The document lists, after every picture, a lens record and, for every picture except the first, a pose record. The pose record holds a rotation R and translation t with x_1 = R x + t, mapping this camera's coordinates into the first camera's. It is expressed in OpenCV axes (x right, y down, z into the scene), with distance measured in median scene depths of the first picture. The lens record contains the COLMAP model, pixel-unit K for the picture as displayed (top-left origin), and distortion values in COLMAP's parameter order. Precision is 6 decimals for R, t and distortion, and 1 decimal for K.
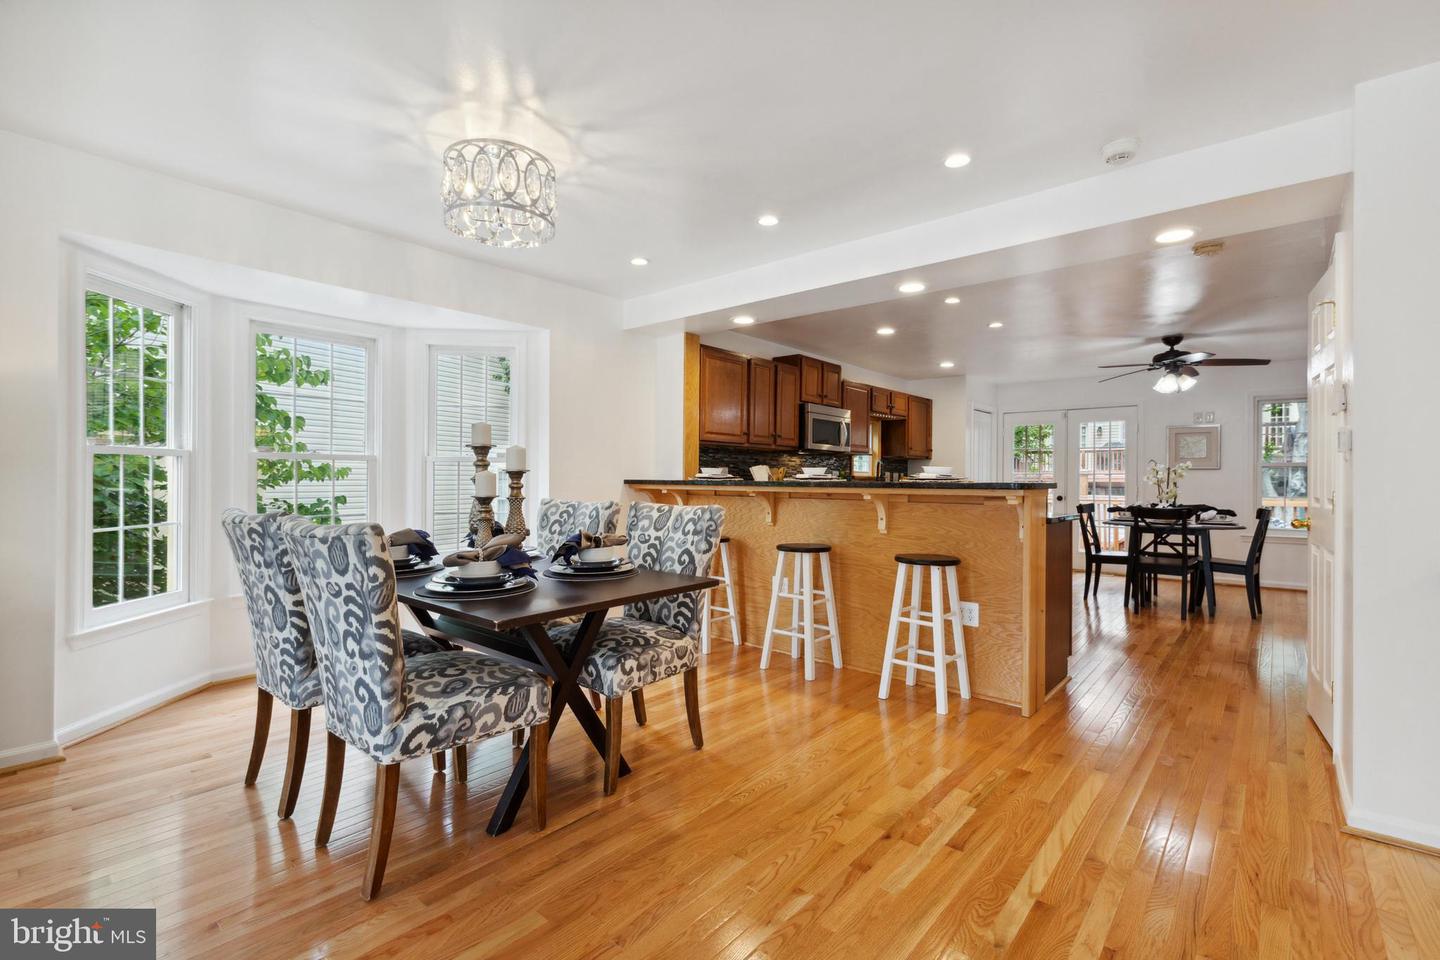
lens RADIAL K [[648.3, 0, 719.5], [0, 648.3, 481.8], [0, 0, 1]] dist [0.002778, -0.001711]
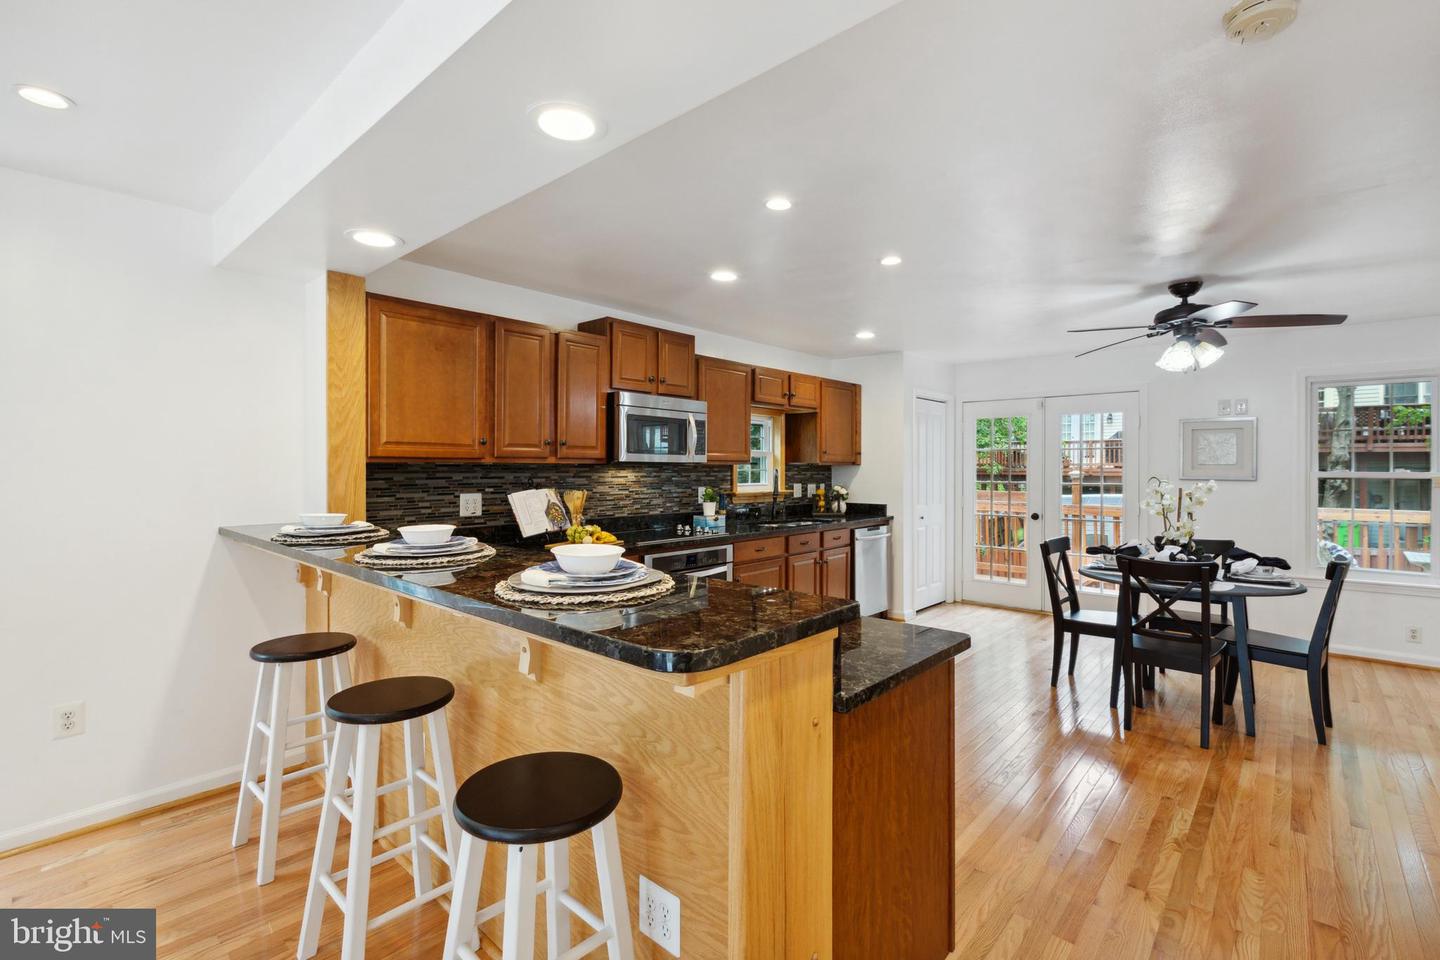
lens RADIAL K [[648.3, 0, 721.4], [0, 648.3, 470.5], [0, 0, 1]] dist [0.002778, -0.001711]
pose [[0.999812, -0.004823, -0.018794, 0.254114], [0.004869, 0.999985, 0.002387, -0.043244], [0.018783, -0.002478, 0.999821, 0.354597]]
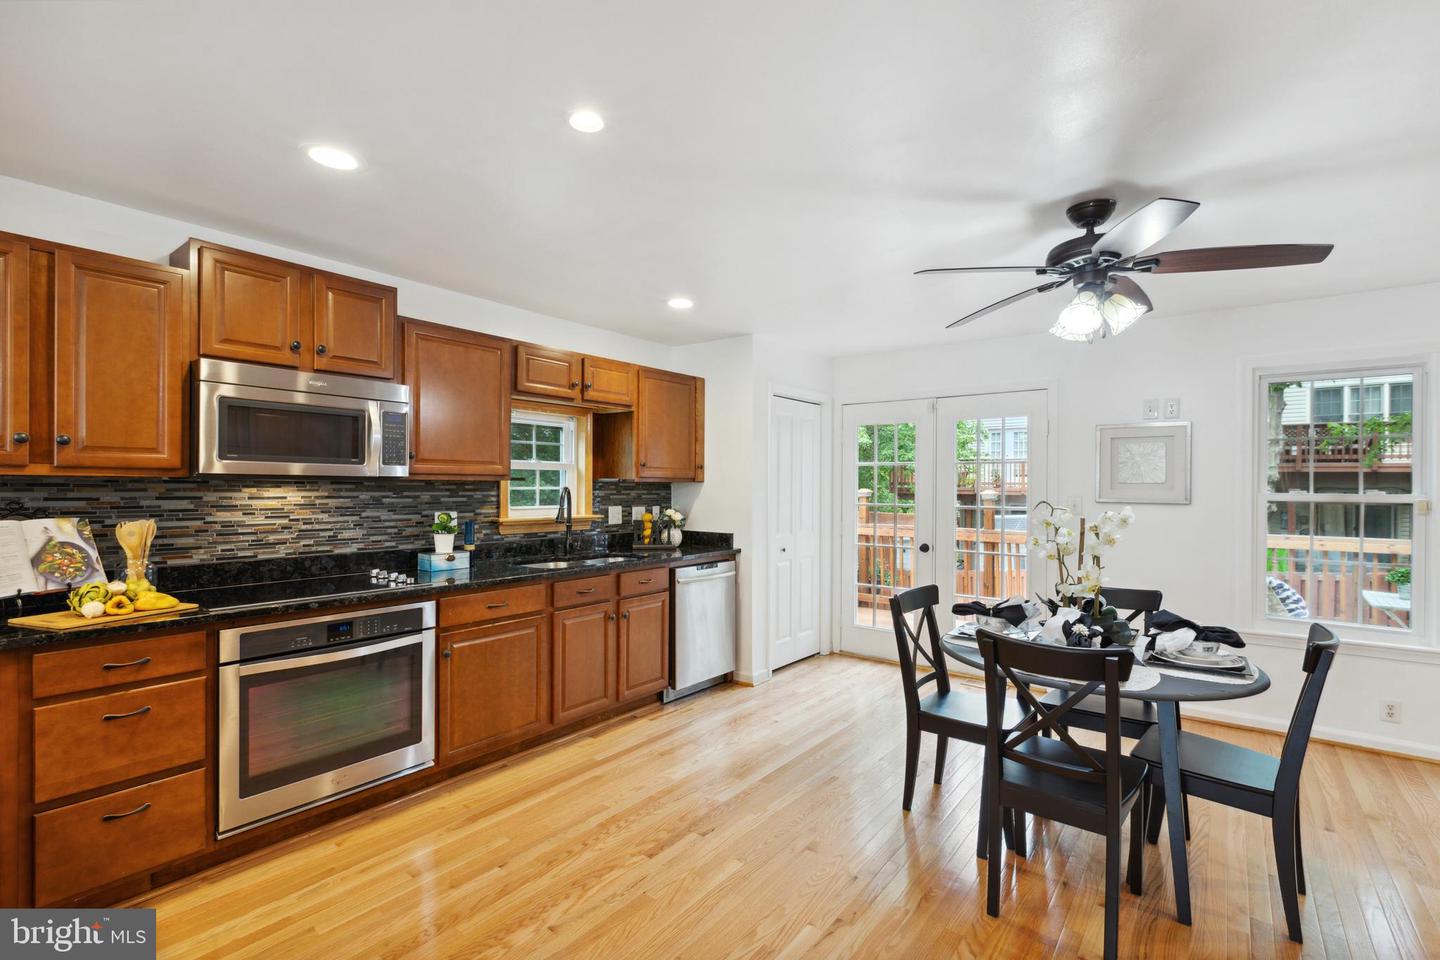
lens RADIAL K [[648.3, 0, 718.9], [0, 648.3, 489.5], [0, 0, 1]] dist [0.002778, -0.001711]
pose [[0.998876, -0.001602, 0.047381, 0.439000], [0.001421, 0.999991, 0.003872, -0.042494], [-0.047387, -0.003800, 0.998869, 0.594235]]
